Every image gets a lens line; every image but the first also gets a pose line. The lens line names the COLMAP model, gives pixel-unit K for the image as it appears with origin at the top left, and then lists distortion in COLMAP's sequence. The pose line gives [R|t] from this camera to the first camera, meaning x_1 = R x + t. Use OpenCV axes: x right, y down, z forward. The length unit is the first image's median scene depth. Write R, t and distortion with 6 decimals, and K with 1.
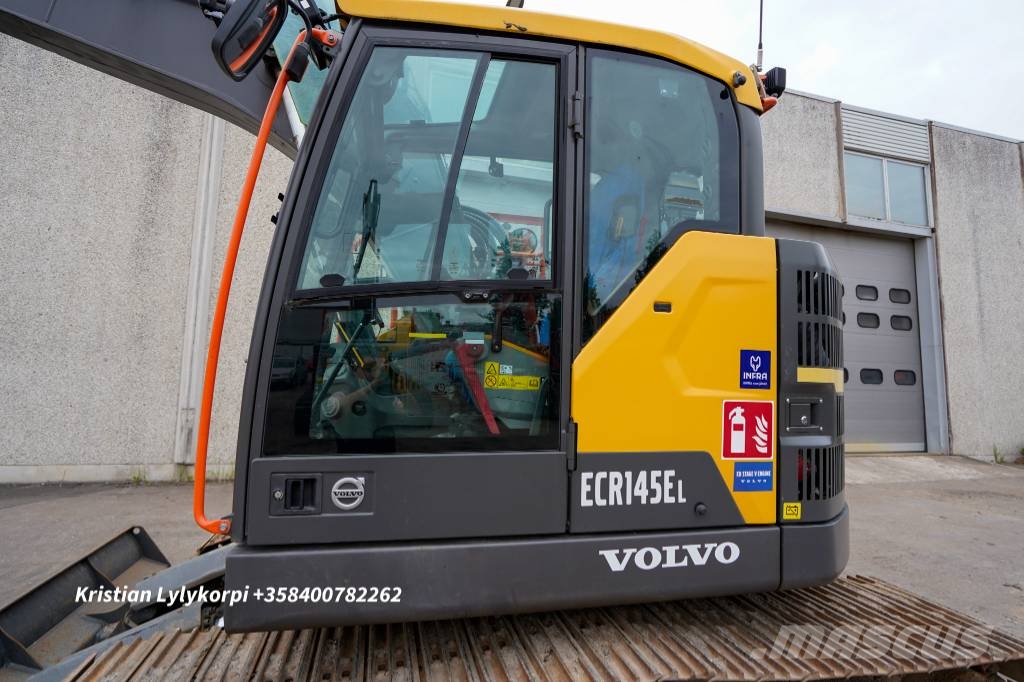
lens RADIAL K [[520.4, 0, 514.7], [0, 520.4, 346.1], [0, 0, 1]] dist [-0.033991, 0.014532]
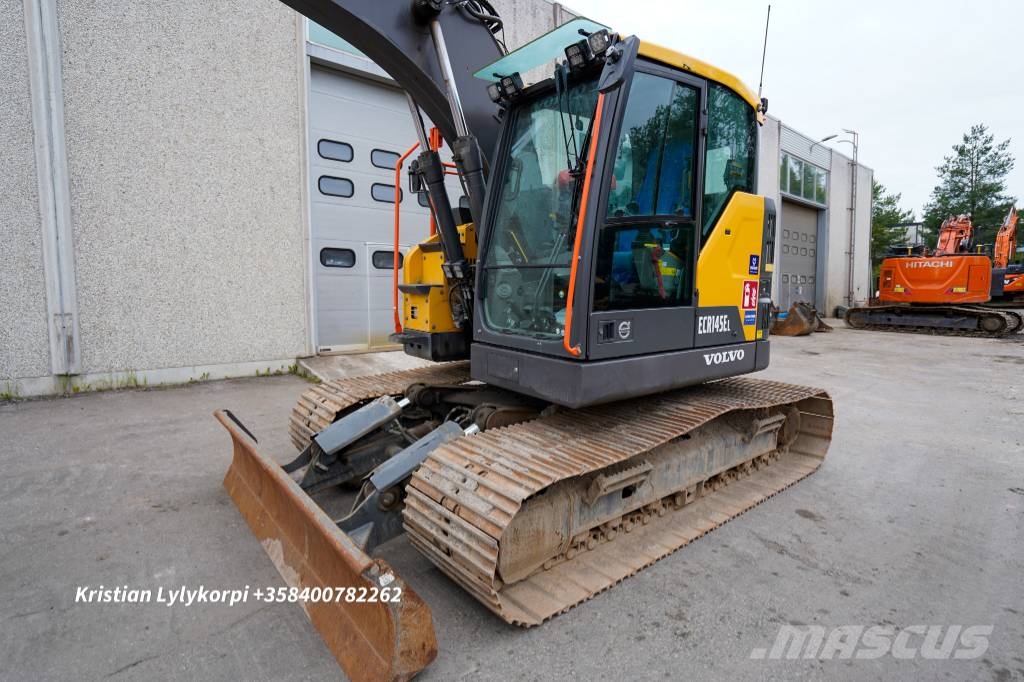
lens RADIAL K [[520.4, 0, 506.5], [0, 520.4, 336.2], [0, 0, 1]] dist [-0.033991, 0.014532]
pose [[0.913182, -0.057441, 0.403483, -1.234423], [-0.014208, 0.984930, 0.172372, -0.013113], [-0.407304, -0.163139, 0.898604, -0.448550]]
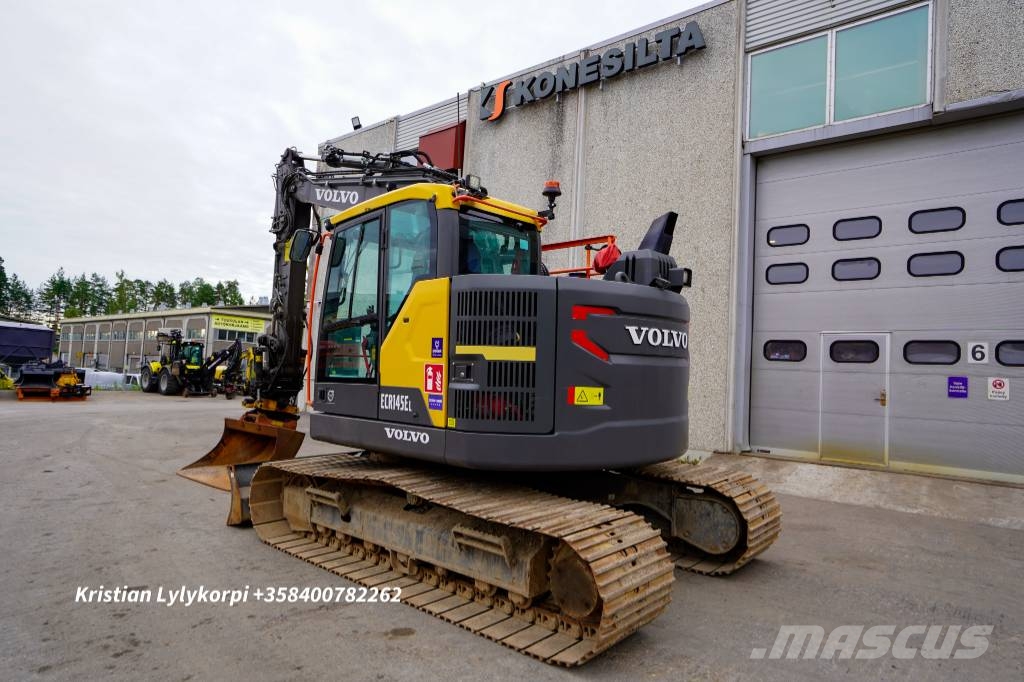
lens RADIAL K [[609.3, 0, 513.6], [0, 609.3, 341.0], [0, 0, 1]] dist [-0.019913, 0.018805]
pose [[0.564687, -0.046394, -0.824000, 2.541951], [0.041079, 0.998761, -0.028082, 0.096884], [0.824282, -0.017991, 0.565893, -0.062951]]
